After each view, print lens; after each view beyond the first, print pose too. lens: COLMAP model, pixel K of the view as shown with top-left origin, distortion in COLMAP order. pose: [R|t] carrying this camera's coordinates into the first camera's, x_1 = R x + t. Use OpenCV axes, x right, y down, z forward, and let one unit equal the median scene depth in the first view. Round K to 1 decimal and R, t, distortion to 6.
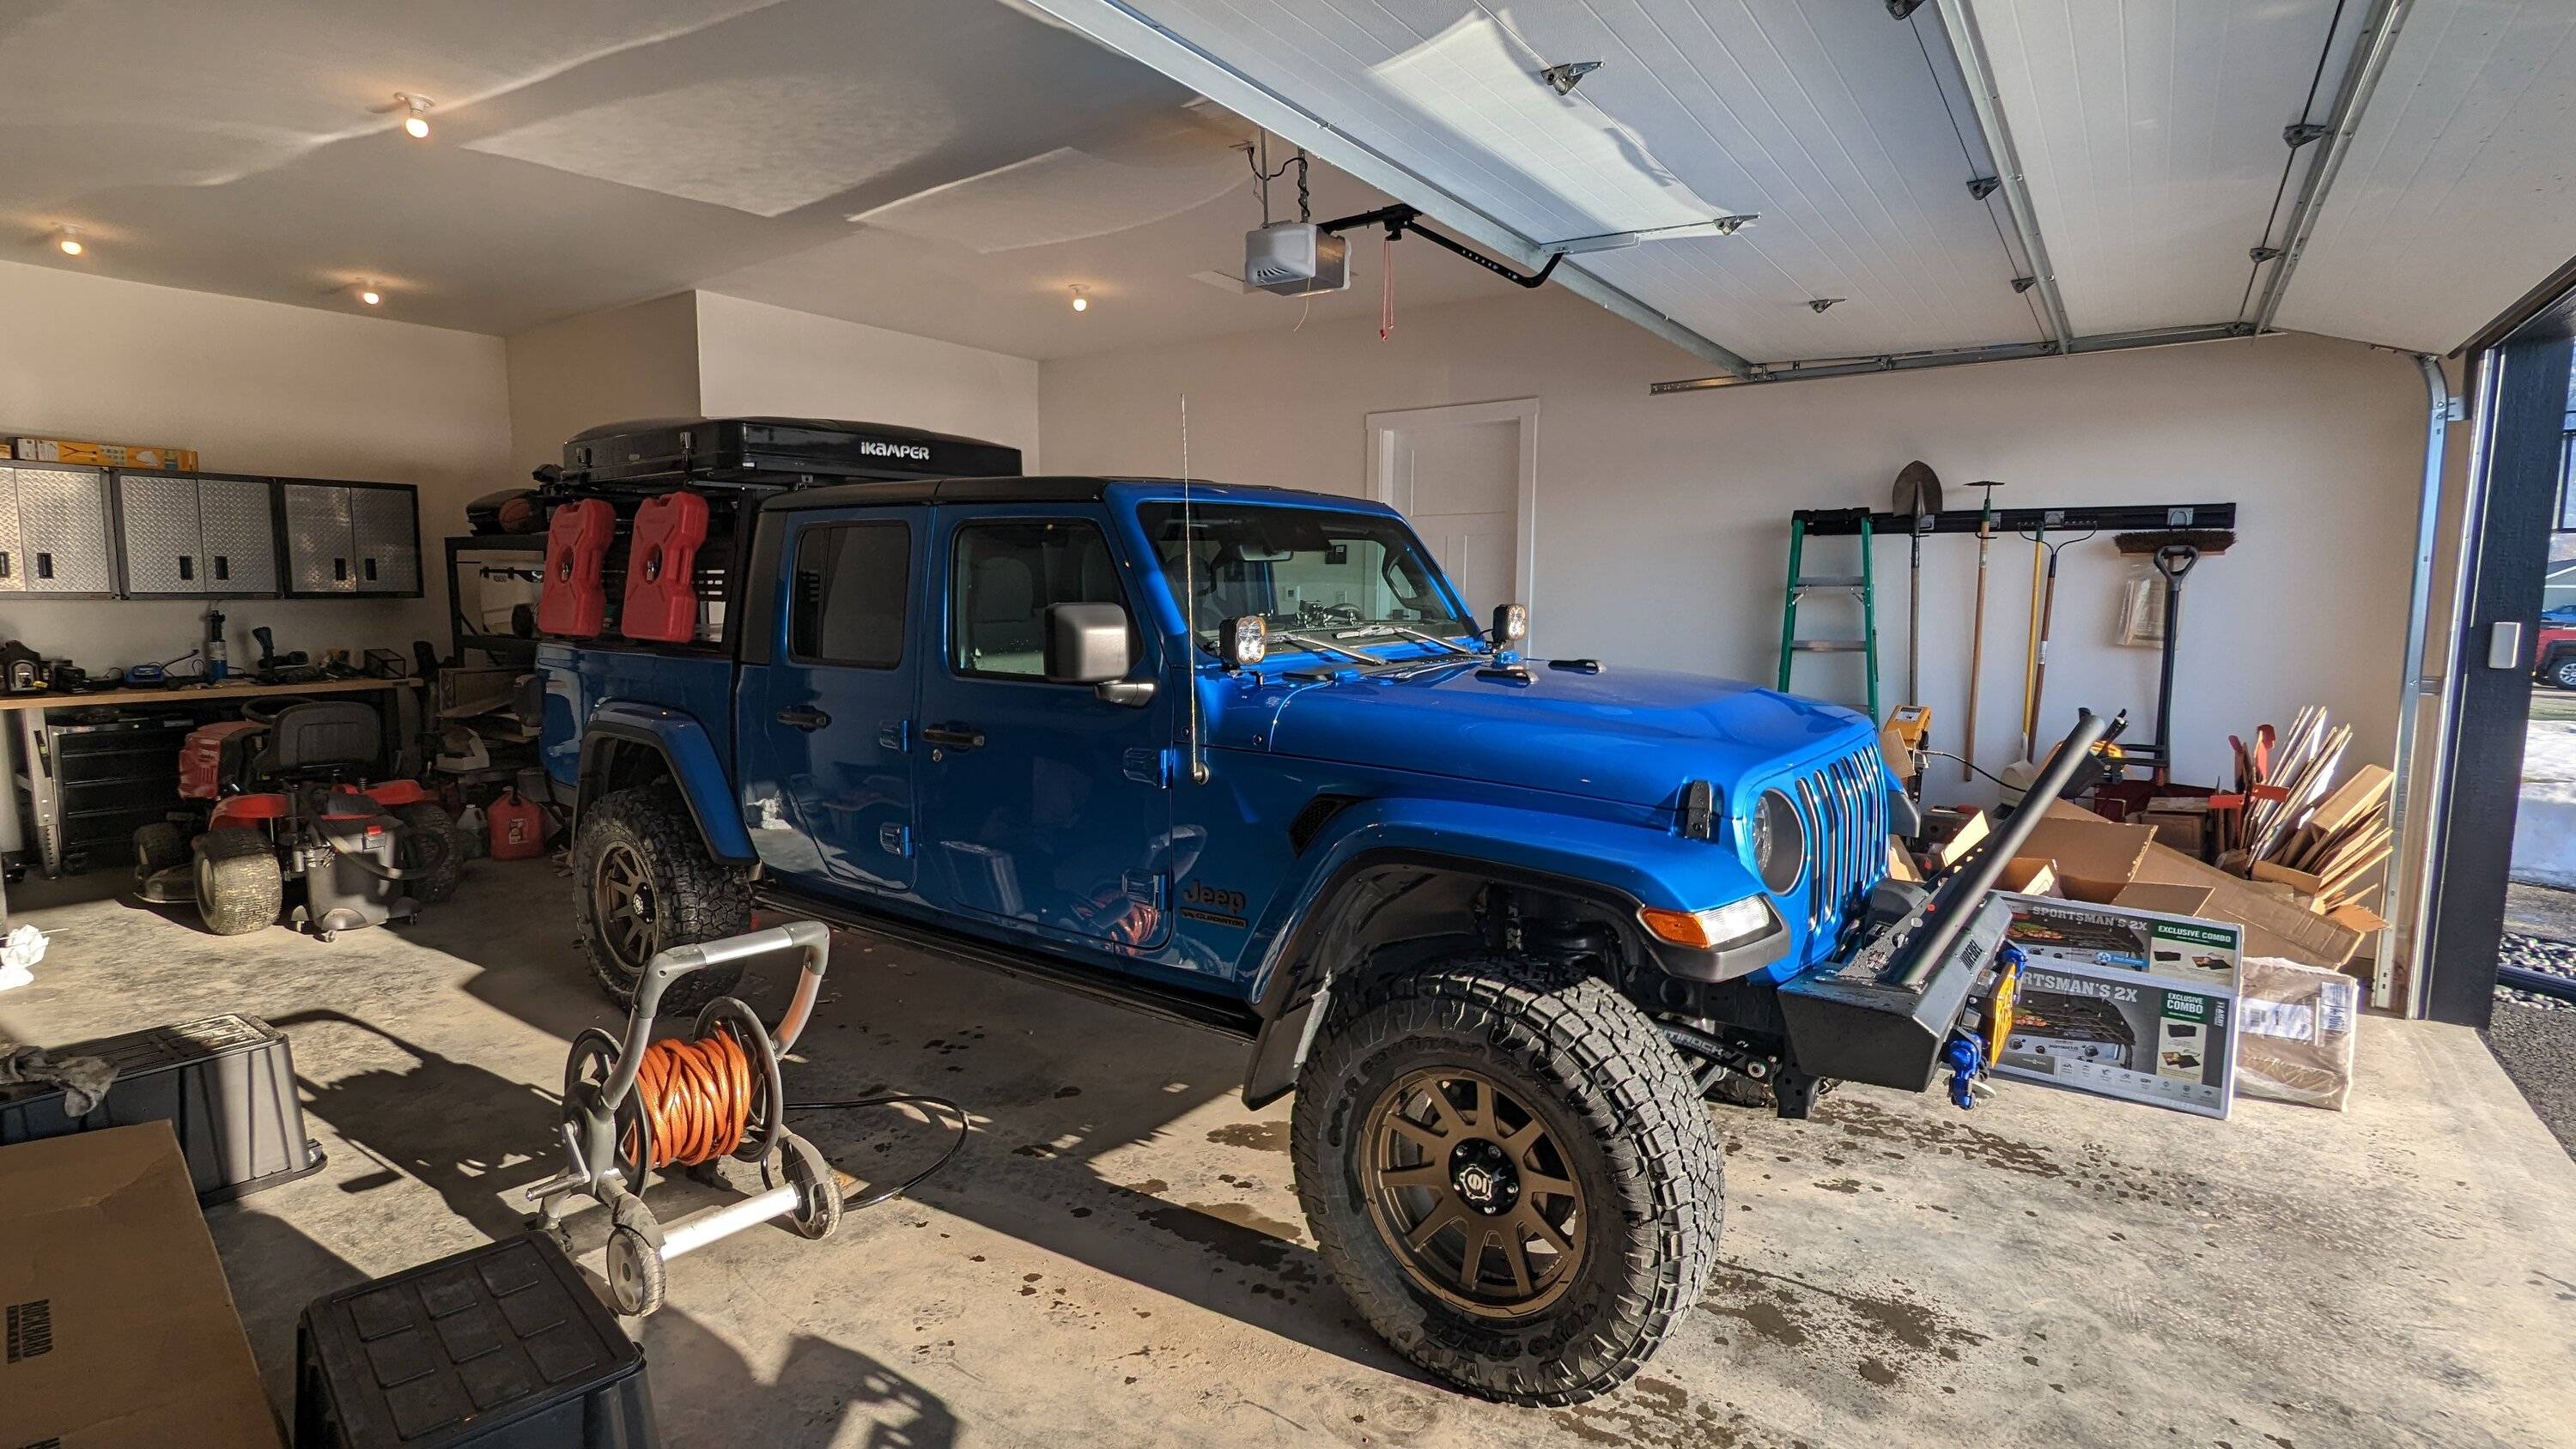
lens RADIAL K [[1223.9, 0, 1280.5], [0, 1223.9, 715.2], [0, 0, 1]] dist [-0.003788, 0.001307]
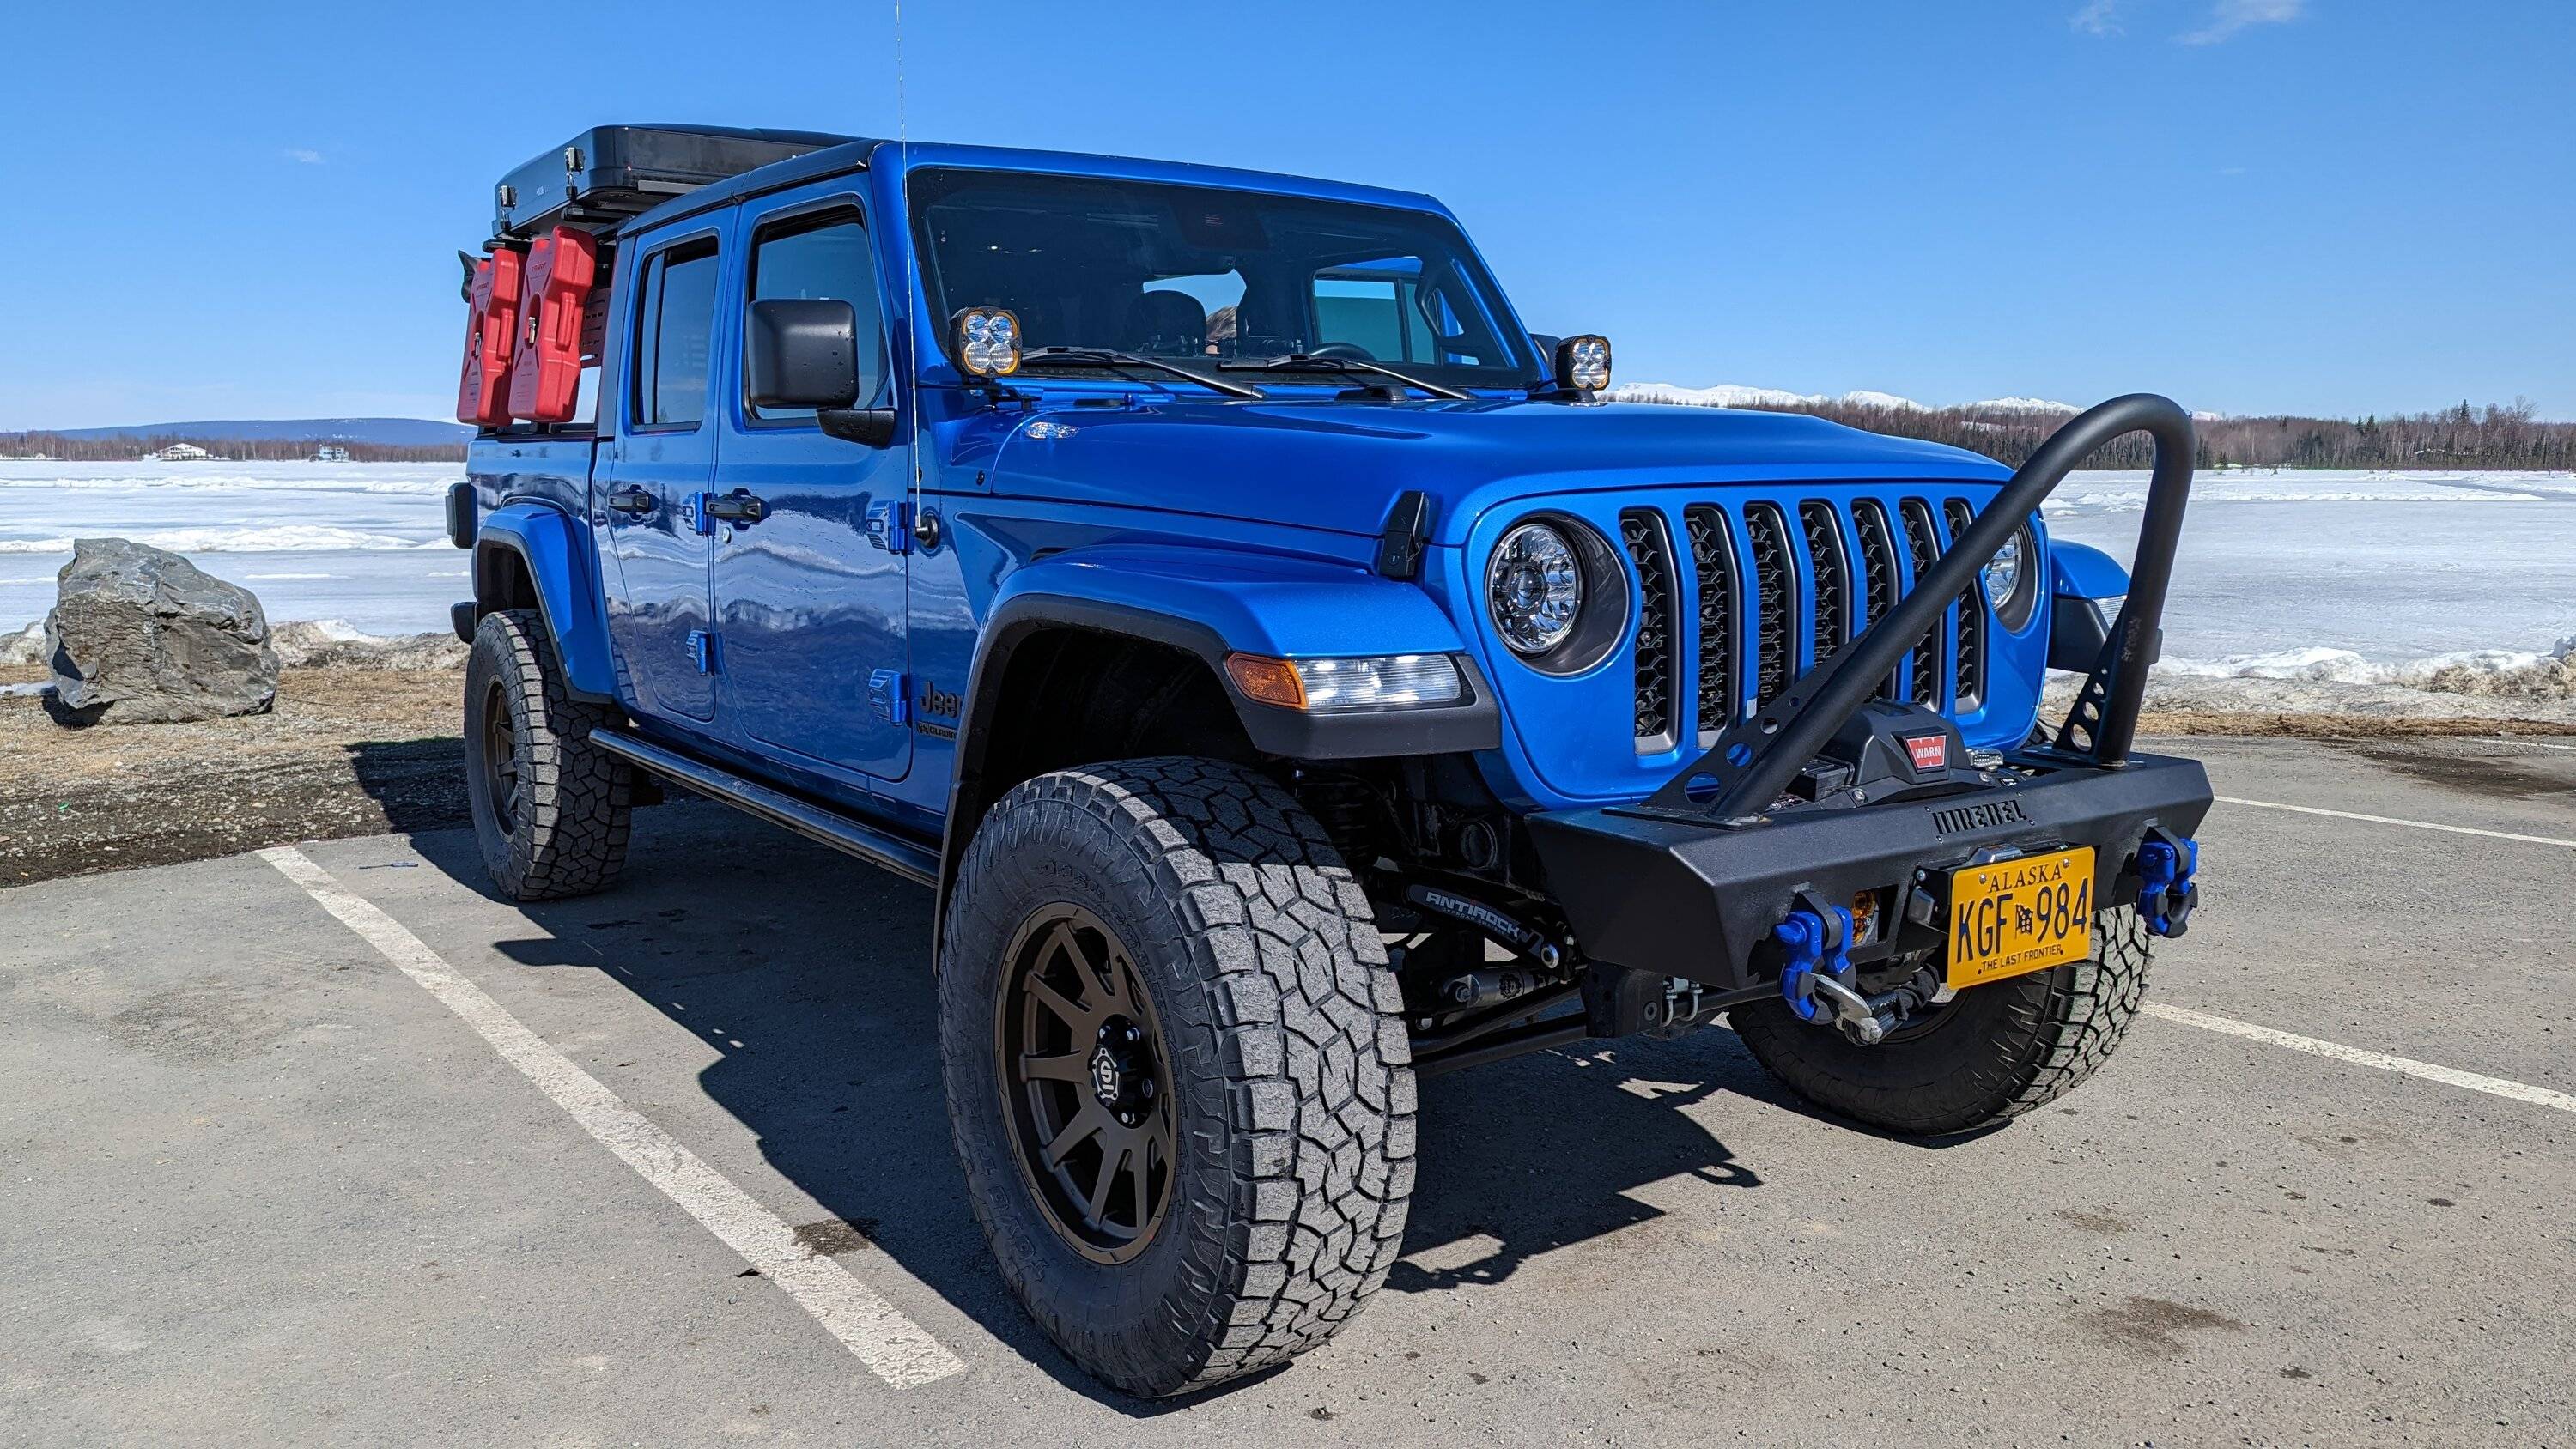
lens RADIAL K [[1836.5, 0, 1260.0], [0, 1836.5, 702.2], [0, 0, 1]] dist [0.059354, -0.053284]
pose [[0.952634, 0.037773, -0.301763, 0.324884], [-0.032159, 0.999205, 0.023551, 0.083298], [0.302413, -0.012731, 0.953092, 0.012900]]
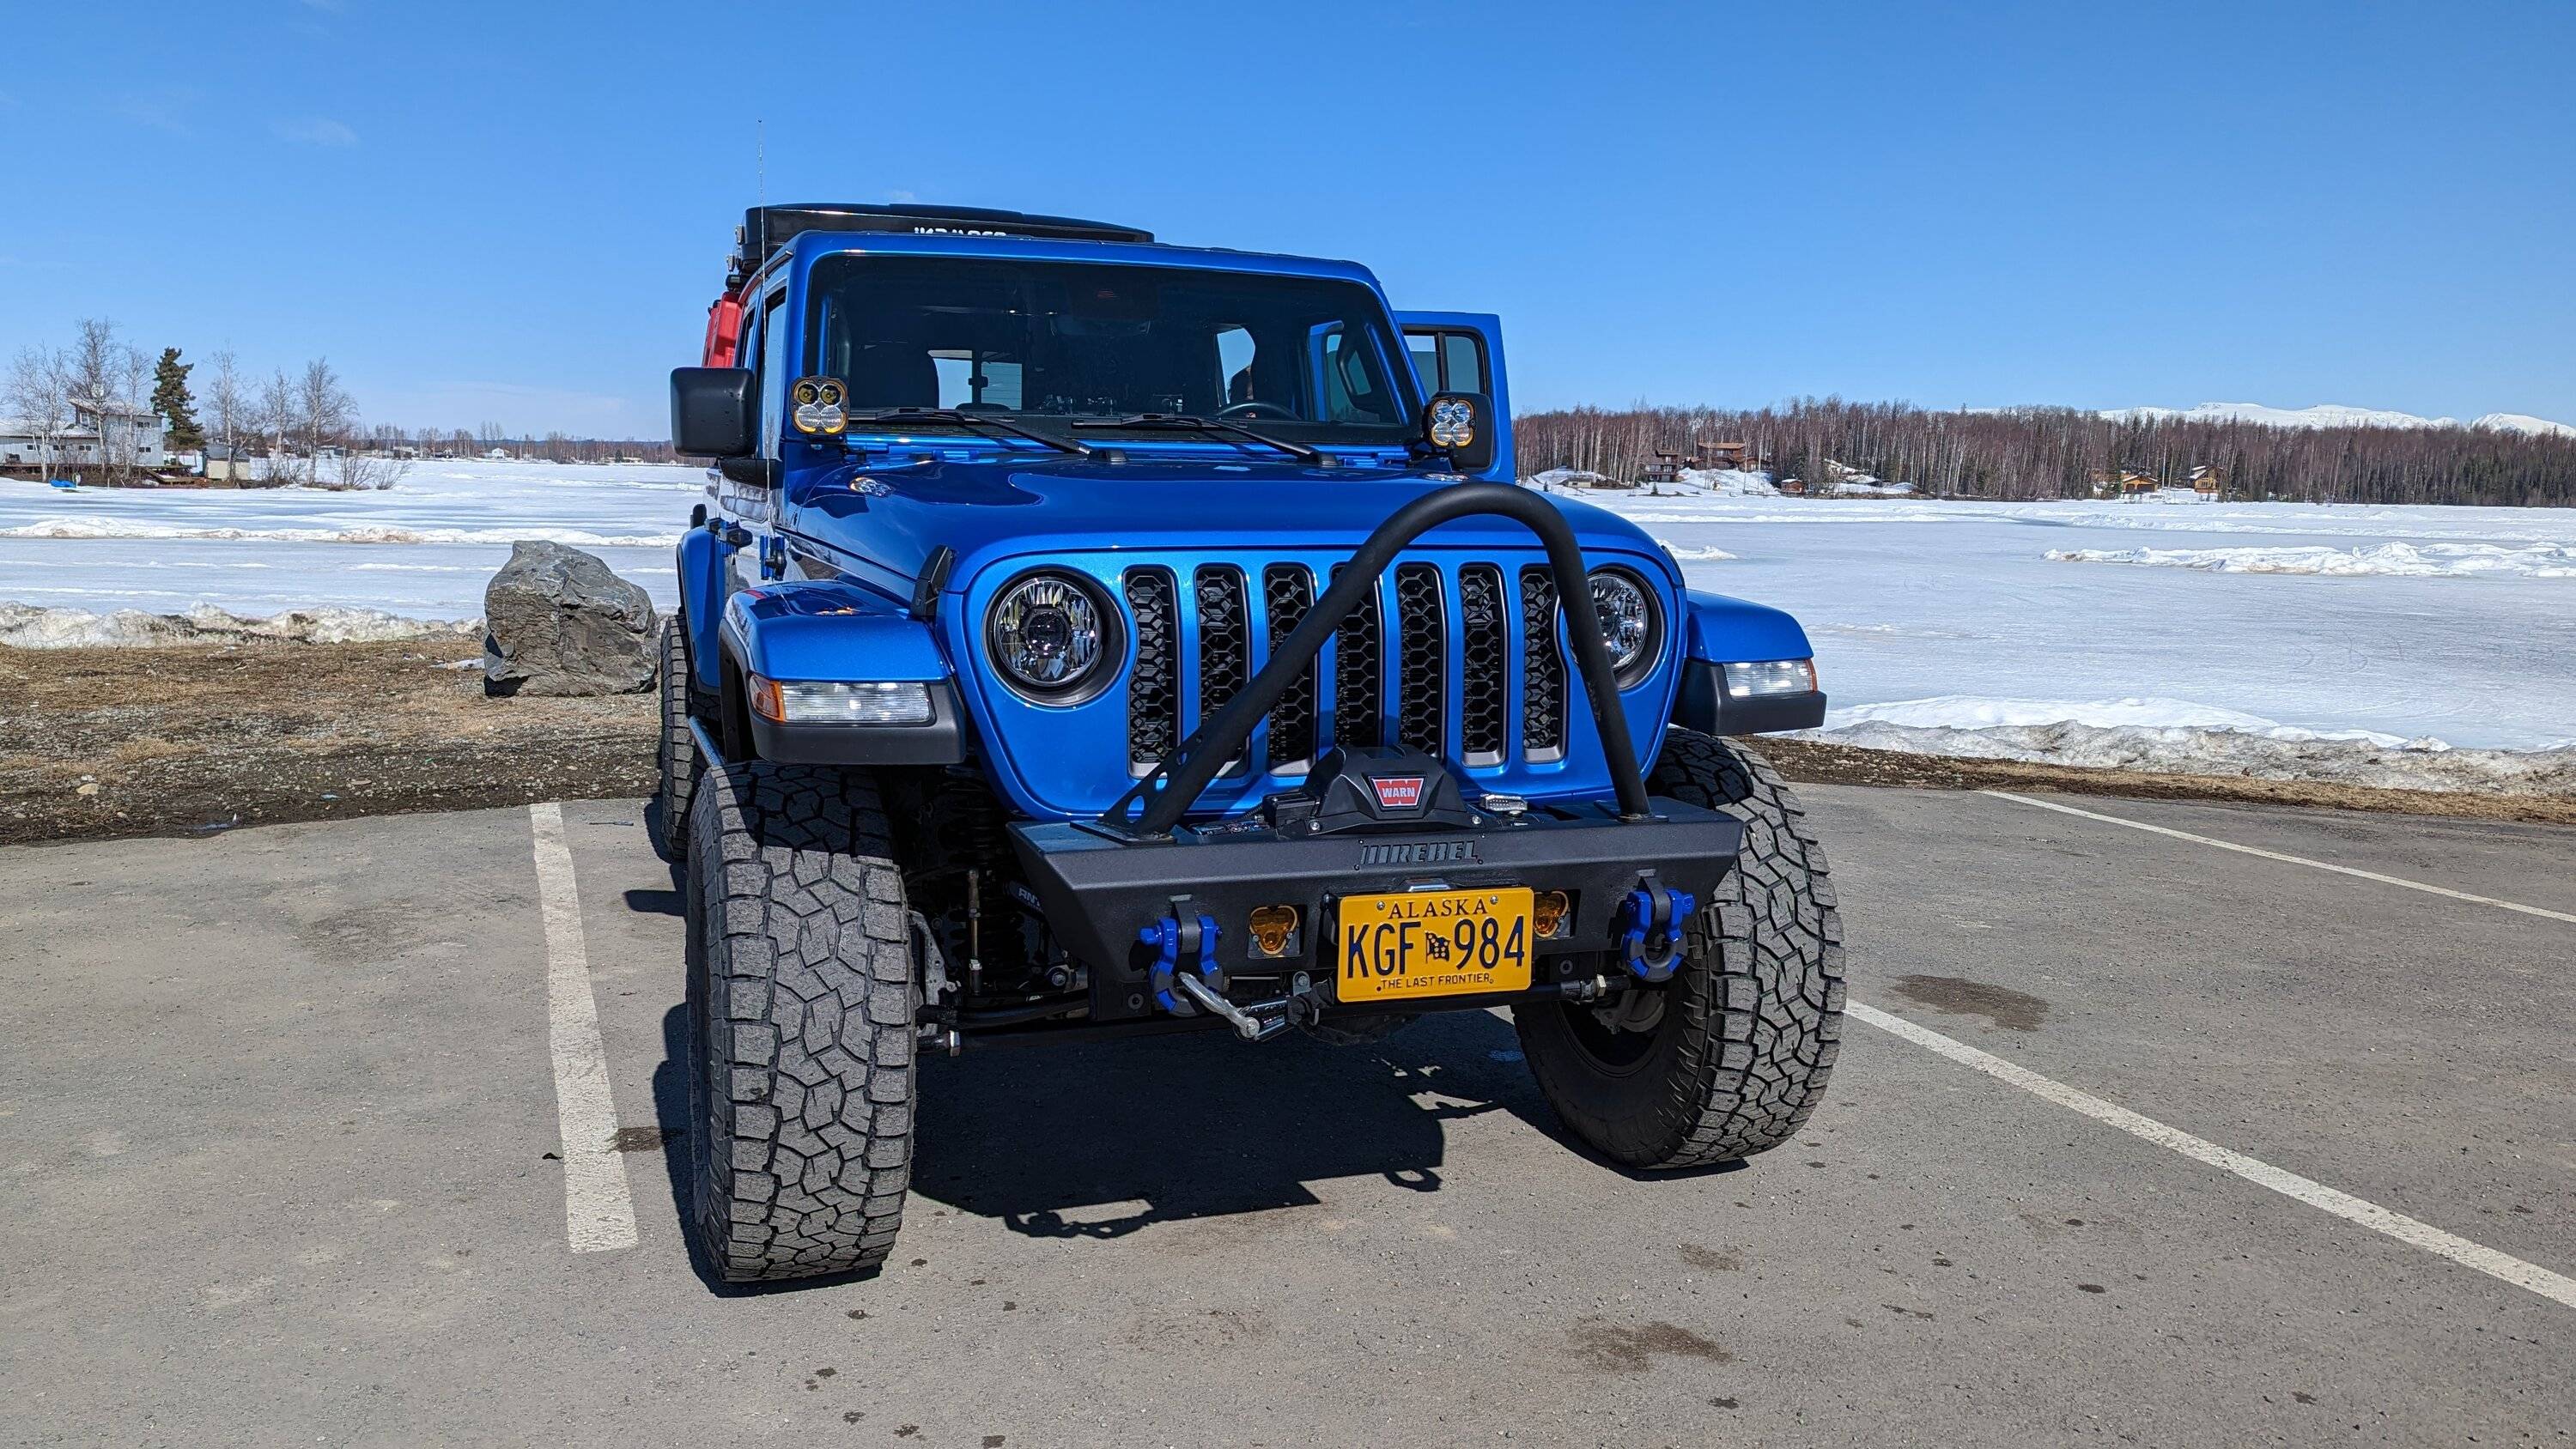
lens RADIAL K [[1836.5, 0, 1257.6], [0, 1836.5, 694.2], [0, 0, 1]] dist [0.059354, -0.053284]
pose [[0.835303, 0.077412, -0.544313, 0.668671], [-0.076342, 0.996778, 0.024606, 0.058689], [0.544464, 0.021001, 0.838522, 0.064781]]
